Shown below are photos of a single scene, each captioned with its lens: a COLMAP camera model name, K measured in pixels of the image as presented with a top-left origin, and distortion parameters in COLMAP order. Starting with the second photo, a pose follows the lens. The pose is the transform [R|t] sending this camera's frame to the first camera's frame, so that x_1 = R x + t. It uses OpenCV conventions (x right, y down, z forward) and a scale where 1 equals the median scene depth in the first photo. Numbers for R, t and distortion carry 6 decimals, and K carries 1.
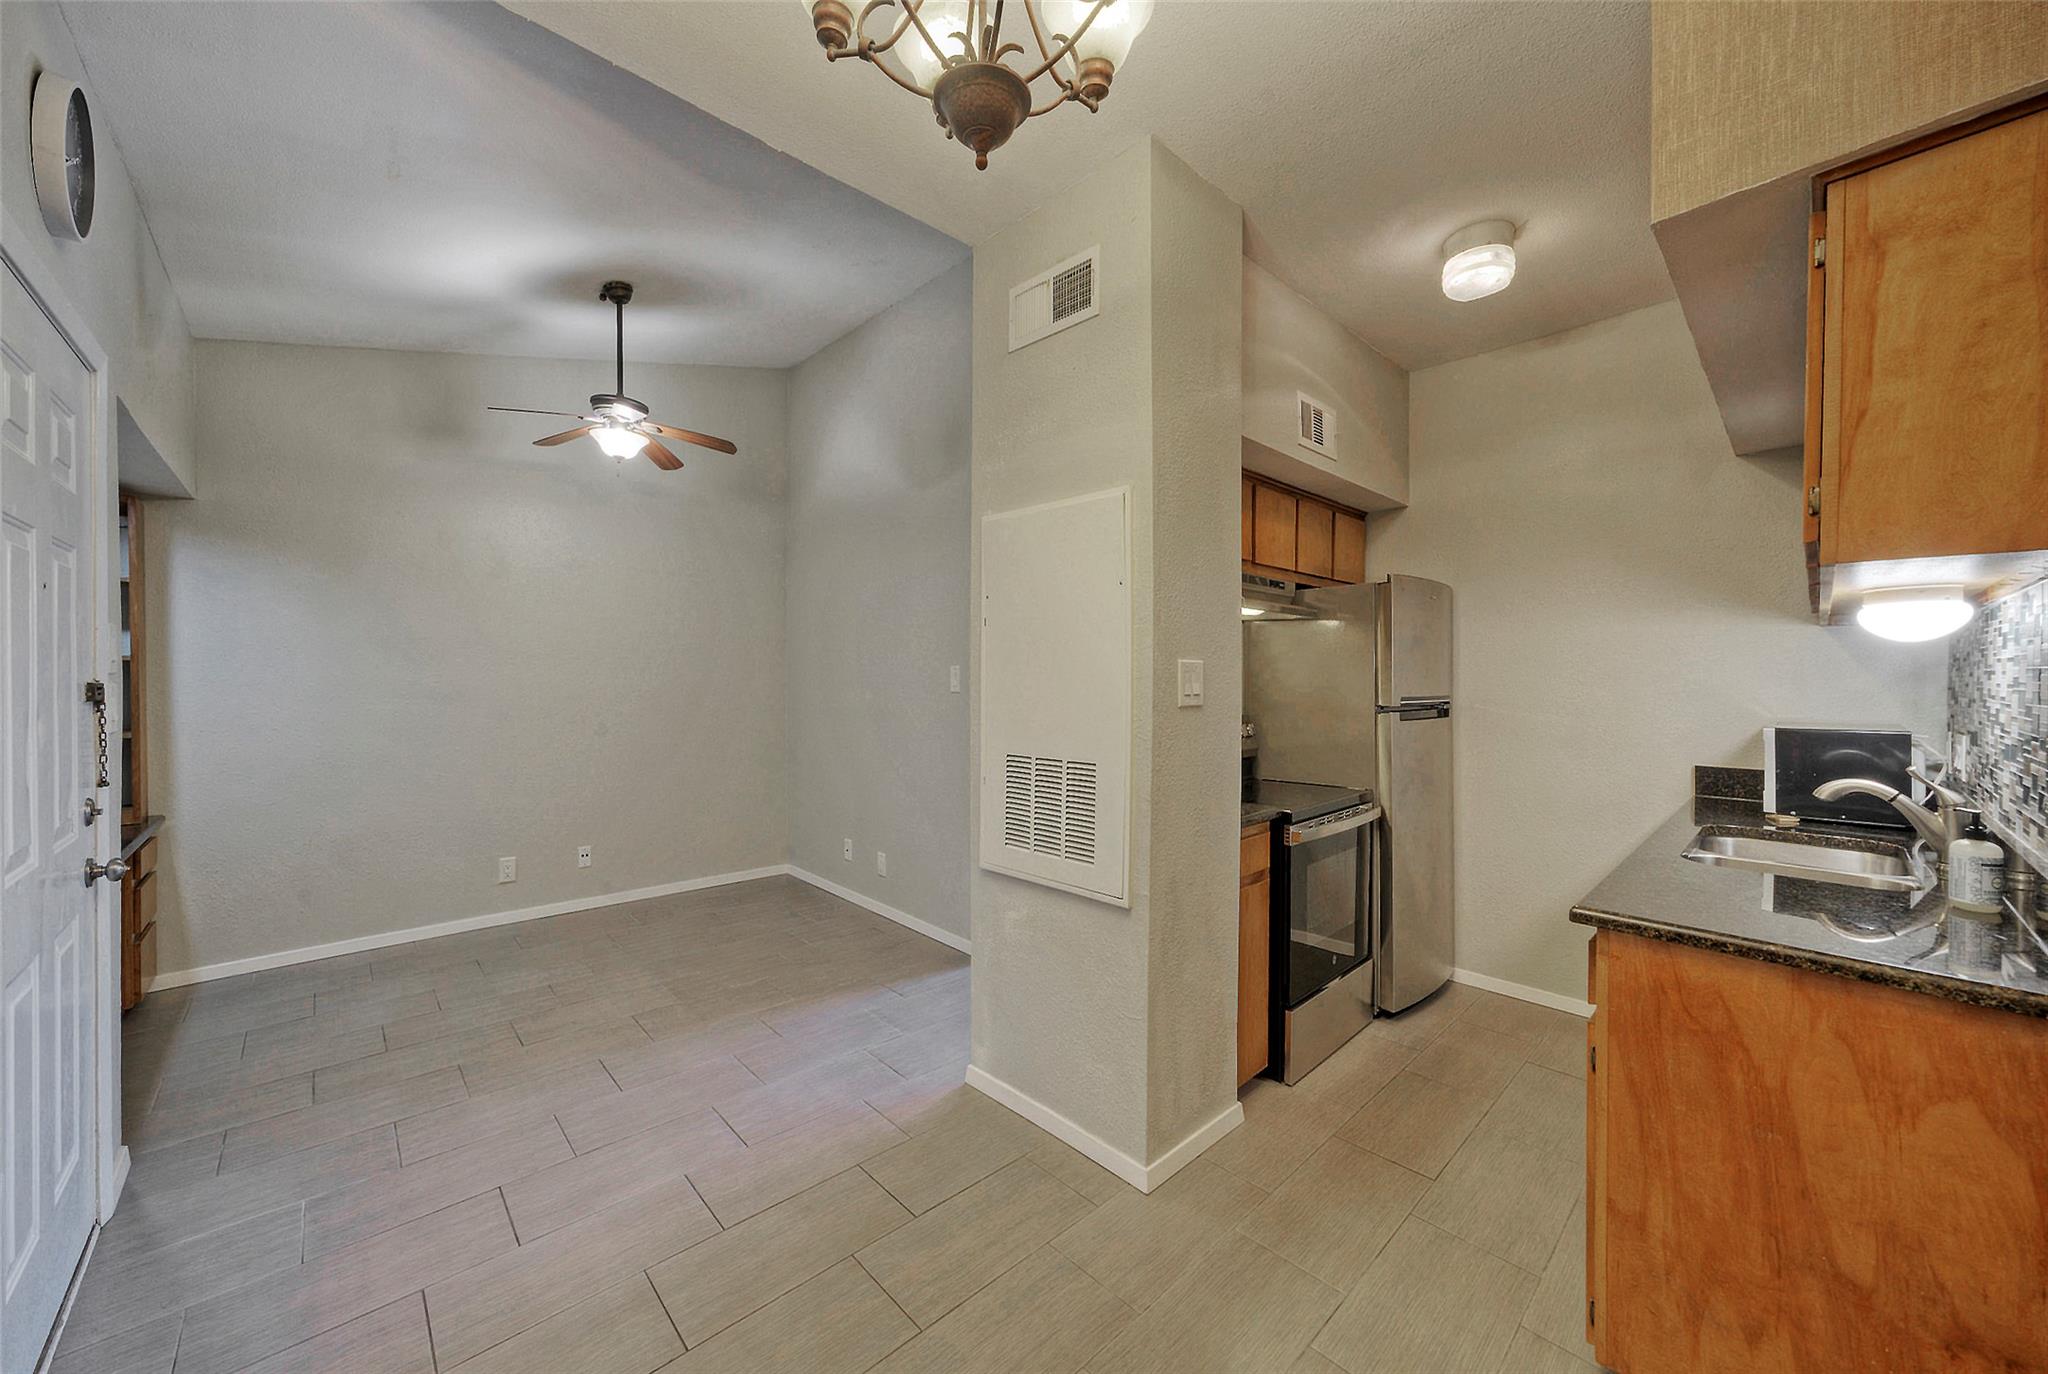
lens RADIAL K [[764.7, 0, 1049.8], [0, 764.7, 682.9], [0, 0, 1]] dist [-0.000665, 0.004858]
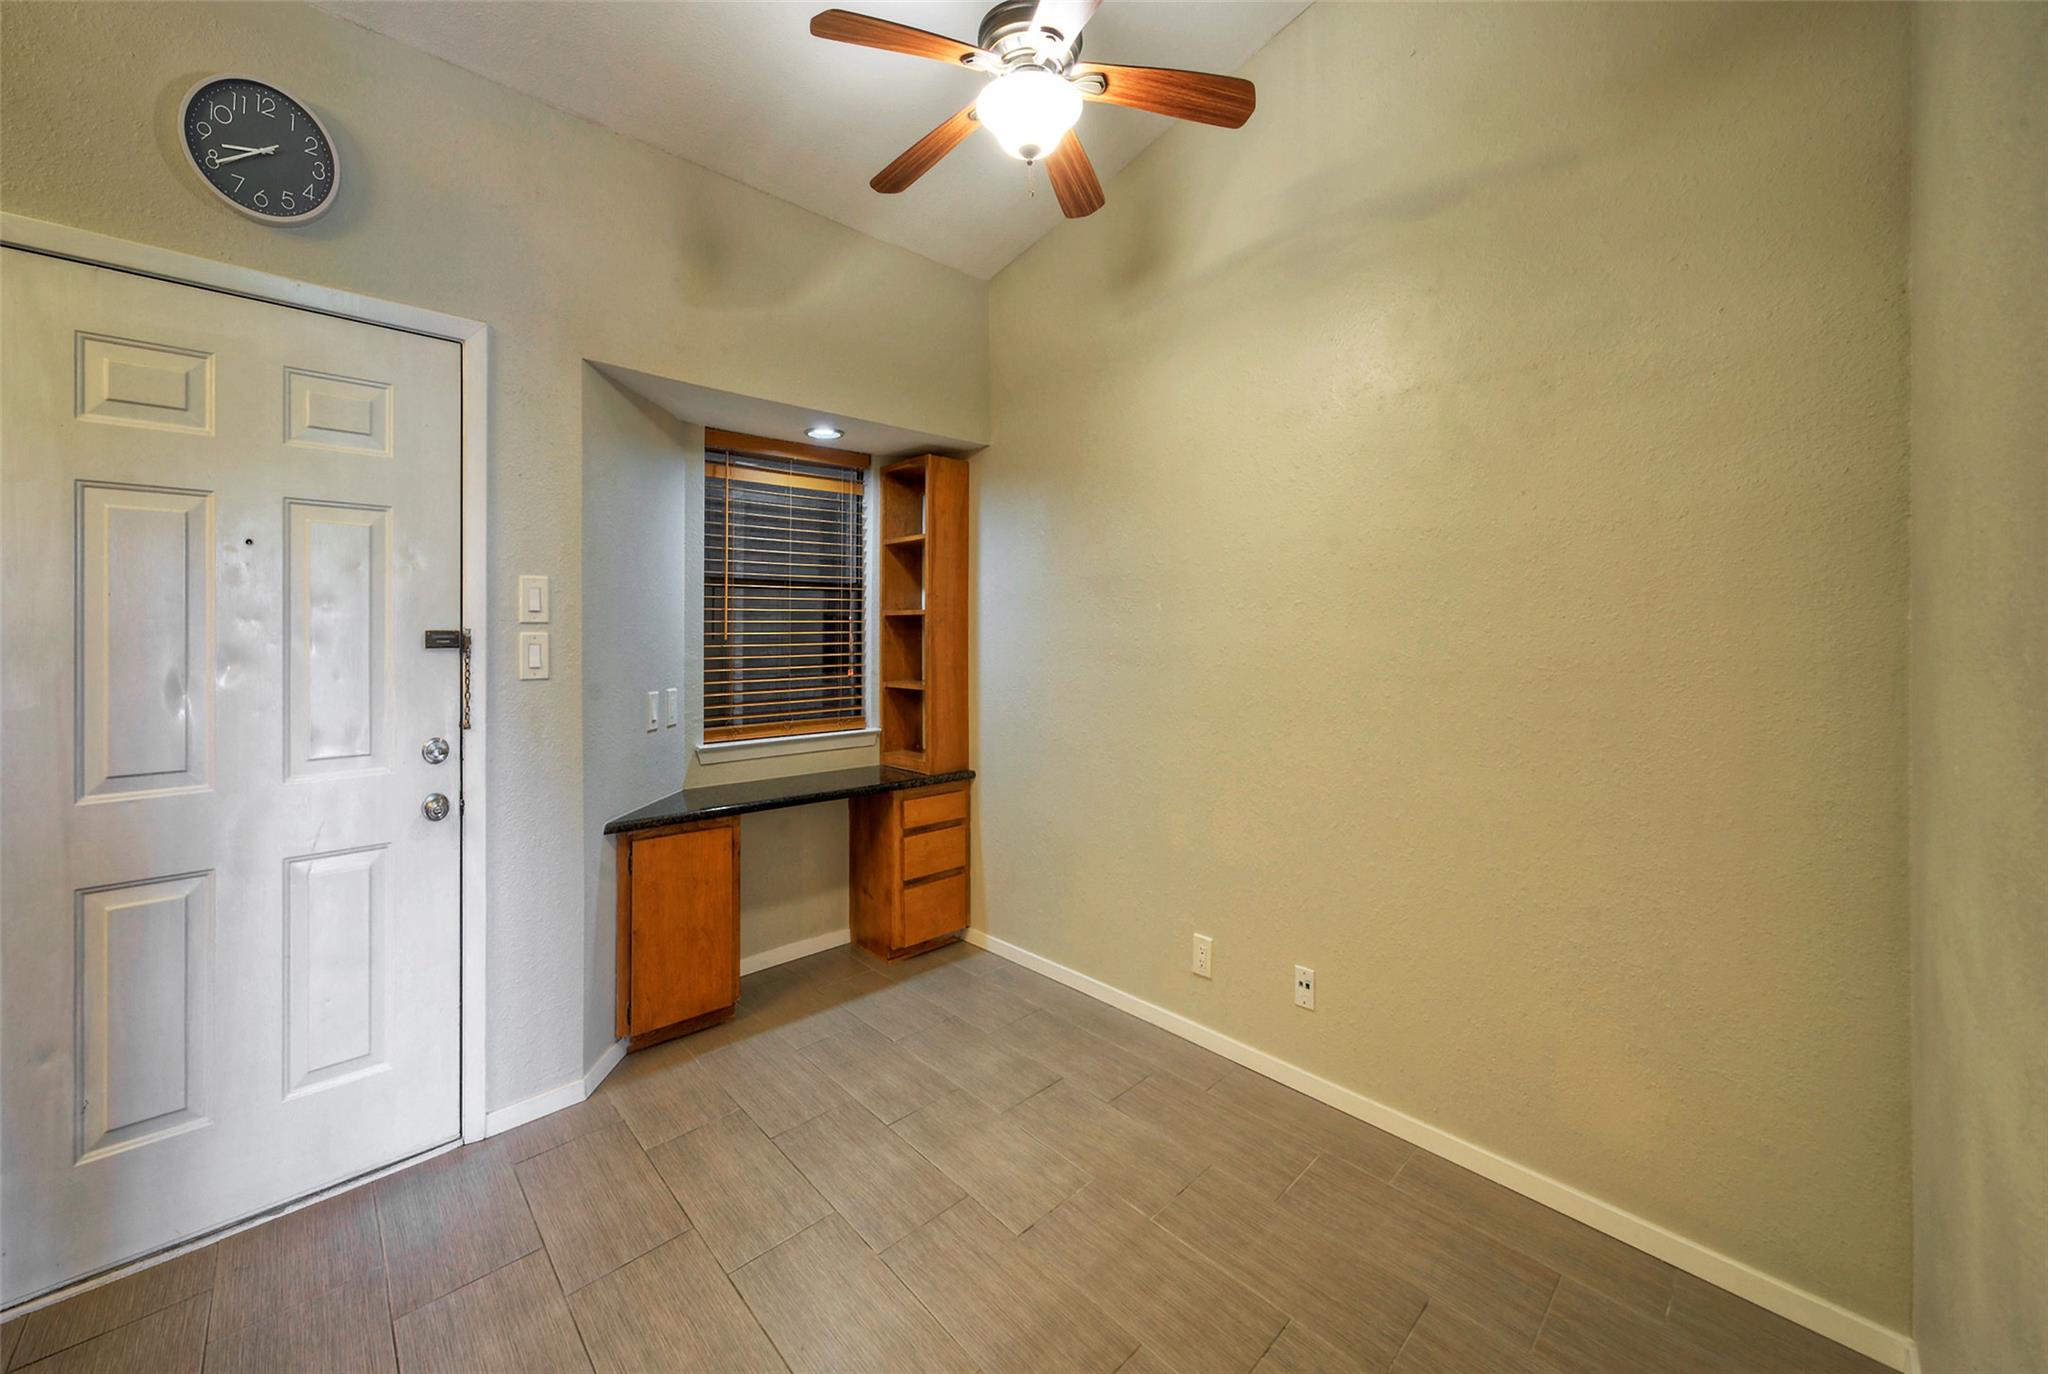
lens RADIAL K [[876.7, 0, 999.6], [0, 876.7, 637.1], [0, 0, 1]] dist [0.008601, 0.000590]
pose [[-0.013612, 0.000890, -0.999907, -0.046100], [-0.011224, 0.999936, 0.001043, -0.003102], [0.999844, 0.011237, -0.013601, 1.414122]]
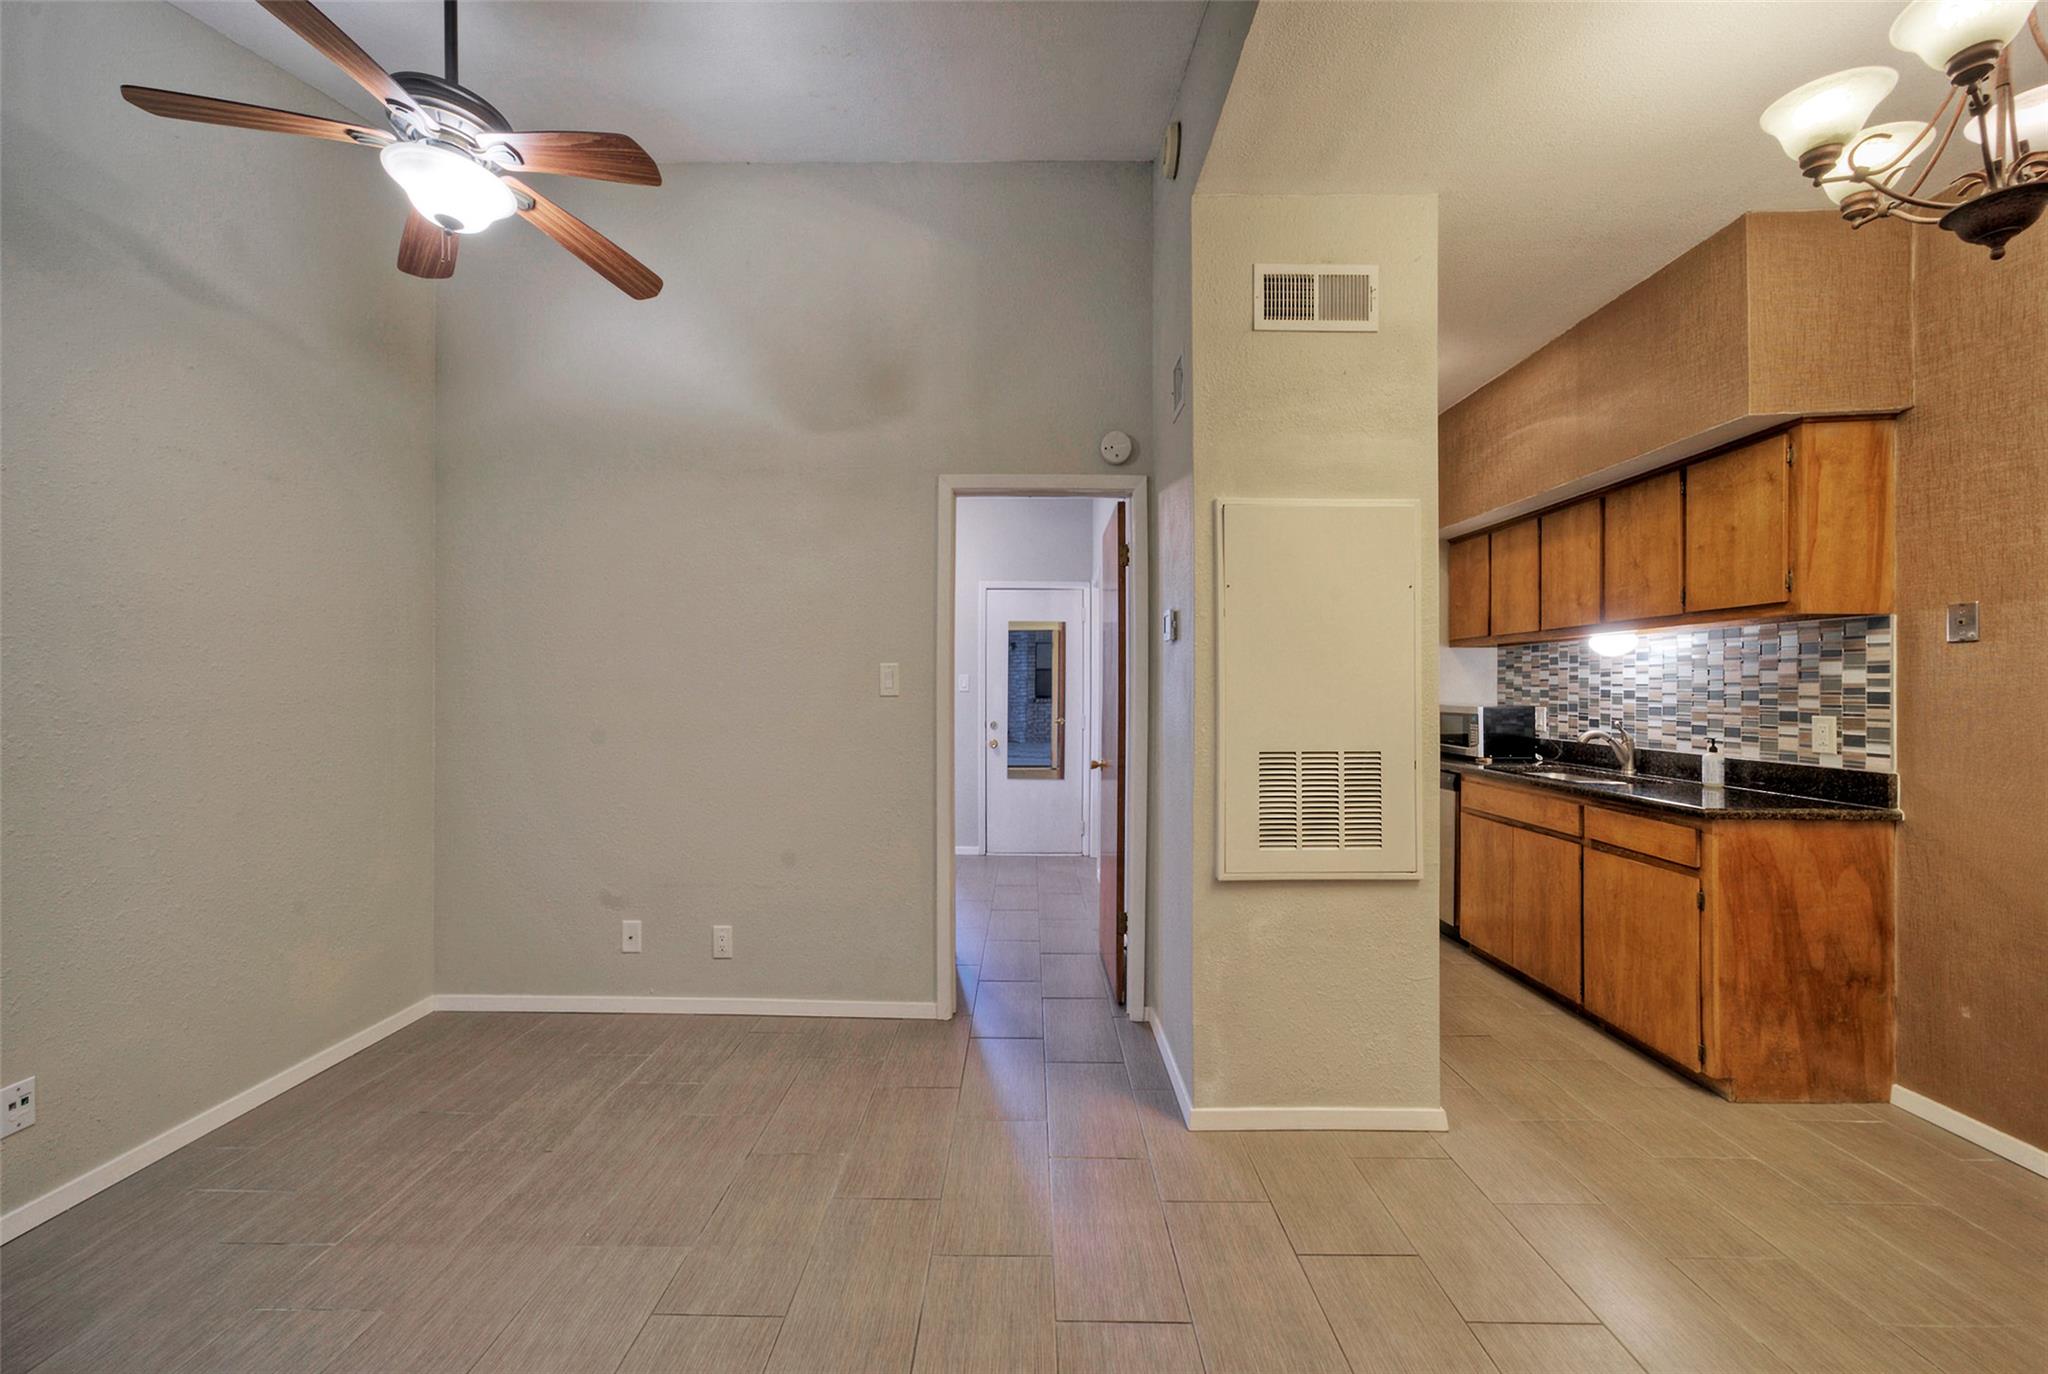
lens RADIAL K [[736.3, 0, 1020.6], [0, 736.3, 687.7], [0, 0, 1]] dist [0.014815, 0.000119]
pose [[0.694928, -0.002343, 0.719075, -0.962948], [0.008759, 0.999948, -0.005206, 0.015776], [-0.719026, 0.009916, 0.694913, 0.601482]]
